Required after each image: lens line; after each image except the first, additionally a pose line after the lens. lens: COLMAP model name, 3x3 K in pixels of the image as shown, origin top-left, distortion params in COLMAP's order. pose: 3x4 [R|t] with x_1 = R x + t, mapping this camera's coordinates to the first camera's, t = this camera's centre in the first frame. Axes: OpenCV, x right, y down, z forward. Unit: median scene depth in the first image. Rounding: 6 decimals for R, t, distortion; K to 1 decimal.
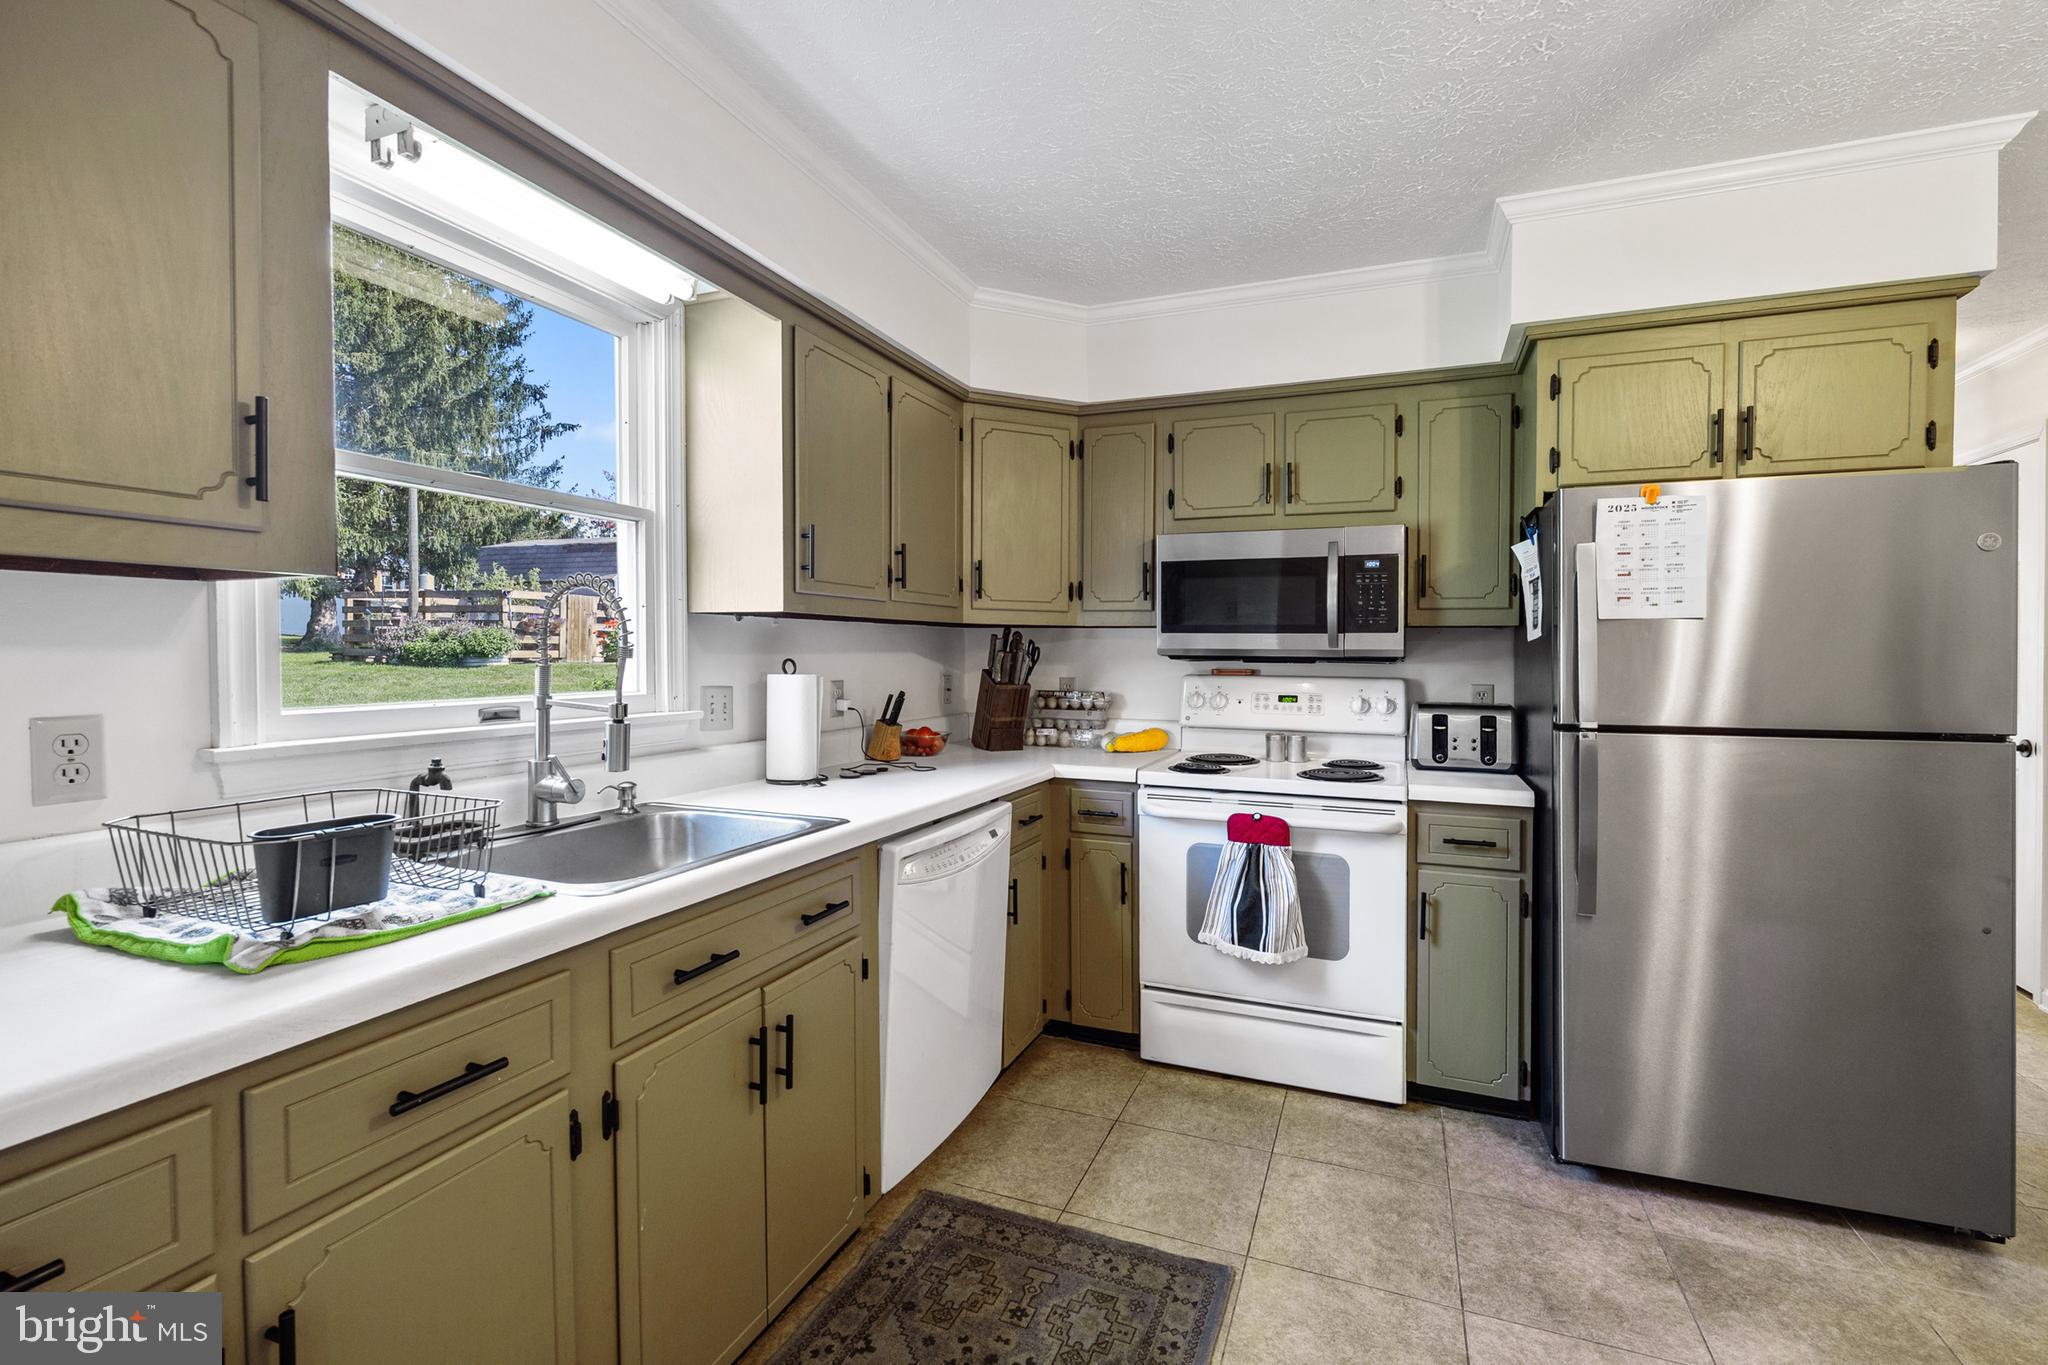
lens RADIAL K [[877.5, 0, 1048.0], [0, 877.5, 666.4], [0, 0, 1]] dist [0.001103, -0.000005]
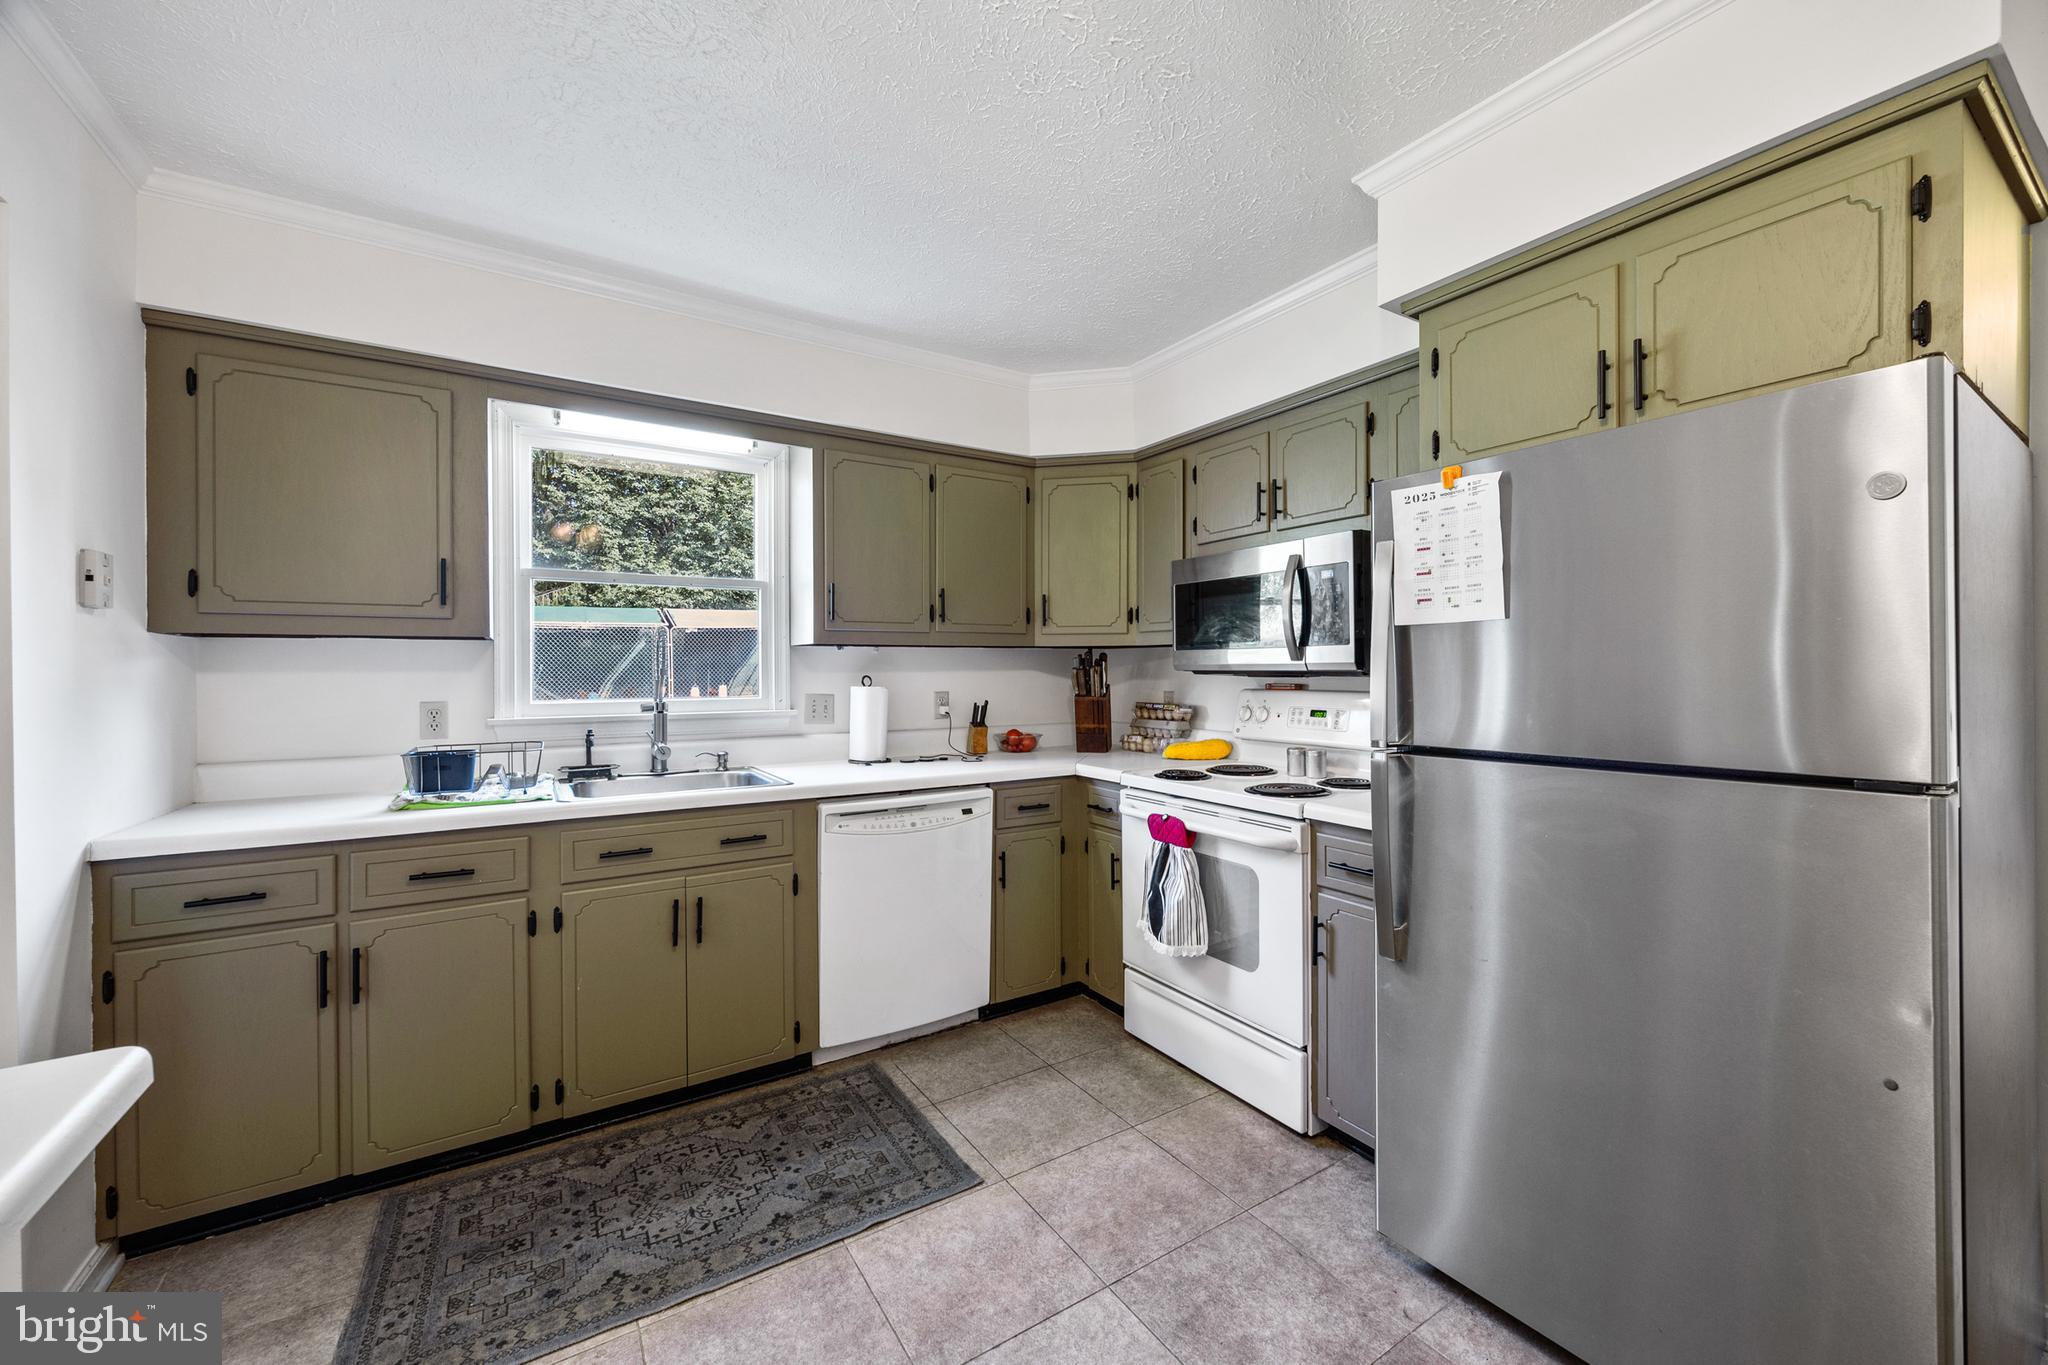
lens RADIAL K [[786.1, 0, 1019.4], [0, 786.1, 672.1], [0, 0, 1]] dist [-0.000895, 0.000549]
pose [[0.810466, -0.008228, -0.585728, 0.663516], [-0.000525, 0.999891, -0.014773, 0.004542], [0.585785, 0.012280, 0.810373, 0.112531]]
